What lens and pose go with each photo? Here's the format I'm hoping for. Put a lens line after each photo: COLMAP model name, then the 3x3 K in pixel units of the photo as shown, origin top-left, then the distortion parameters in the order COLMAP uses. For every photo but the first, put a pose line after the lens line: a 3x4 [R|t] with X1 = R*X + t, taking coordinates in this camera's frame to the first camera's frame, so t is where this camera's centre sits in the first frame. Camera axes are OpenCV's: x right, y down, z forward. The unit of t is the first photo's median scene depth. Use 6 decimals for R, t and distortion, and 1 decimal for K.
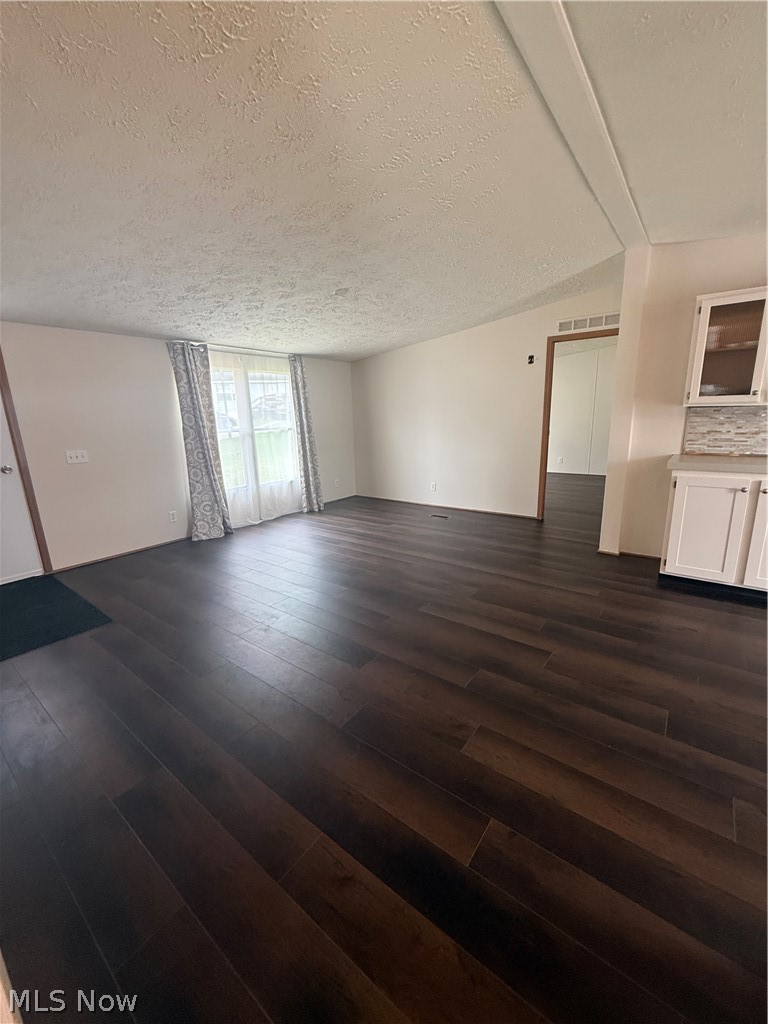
lens RADIAL K [[408.6, 0, 384.4], [0, 408.6, 510.5], [0, 0, 1]] dist [-0.003933, 0.000400]
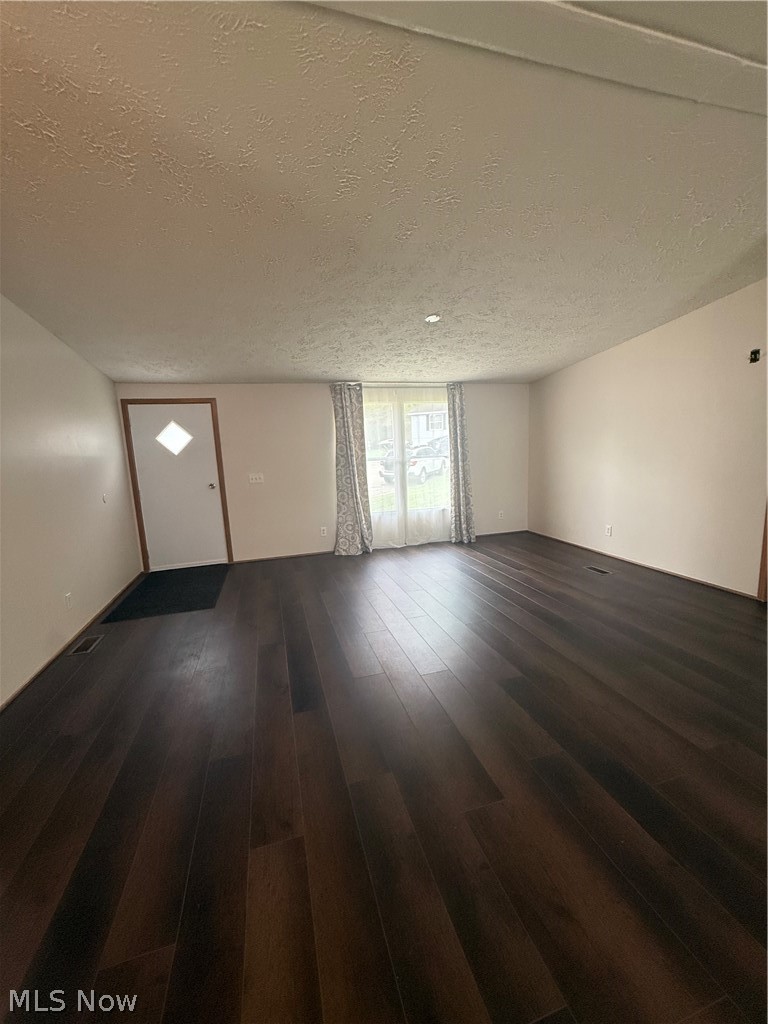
lens RADIAL K [[408.6, 0, 381.6], [0, 408.6, 509.6], [0, 0, 1]] dist [-0.003933, 0.000400]
pose [[0.804338, 0.081649, -0.588535, 0.286712], [-0.115850, 0.993054, -0.020561, -0.041280], [0.582769, 0.084720, 0.808210, 0.142959]]
